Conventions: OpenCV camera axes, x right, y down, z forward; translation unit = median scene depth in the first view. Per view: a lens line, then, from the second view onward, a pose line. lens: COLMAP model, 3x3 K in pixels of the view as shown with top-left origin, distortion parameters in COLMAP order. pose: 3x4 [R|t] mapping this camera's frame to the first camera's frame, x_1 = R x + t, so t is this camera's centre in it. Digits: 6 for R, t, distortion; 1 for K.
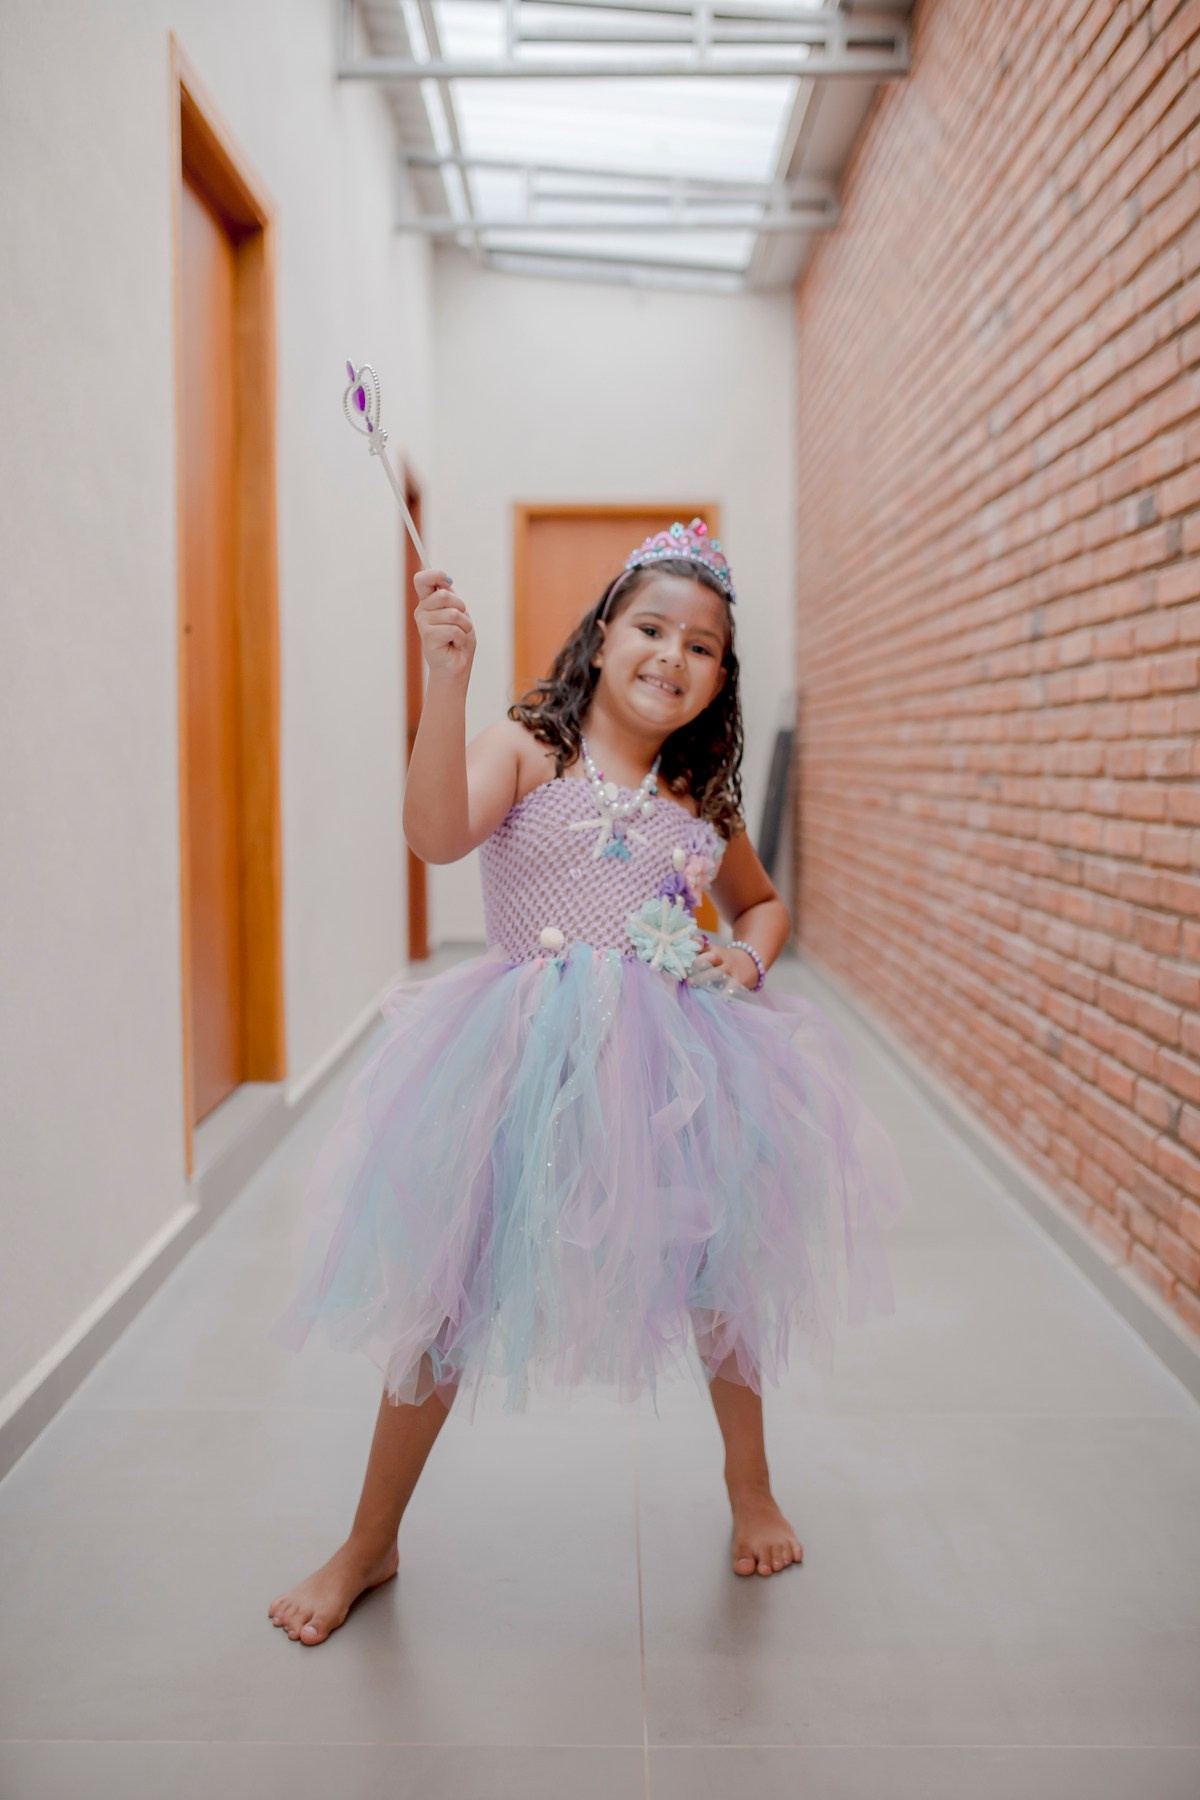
lens RADIAL K [[1686.3, 0, 590.3], [0, 1686.3, 878.2], [0, 0, 1]] dist [-0.032059, 0.000000]
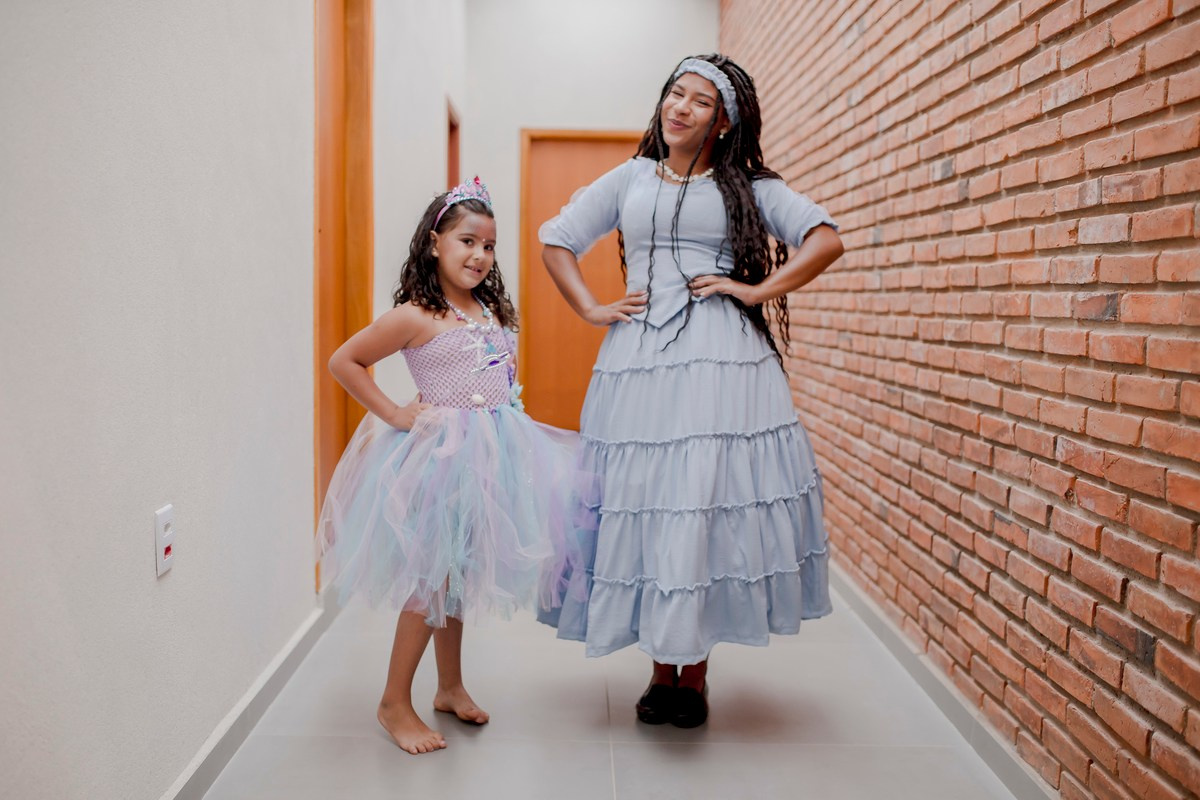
lens RADIAL K [[1213.0, 0, 576.2], [0, 1213.0, 408.4], [0, 0, 1]] dist [-0.034871, 0.000000]
pose [[0.999821, 0.014457, 0.012173, -0.018866], [-0.014680, 0.999722, 0.018437, -0.011839], [-0.011903, -0.018612, 0.999756, -0.099792]]
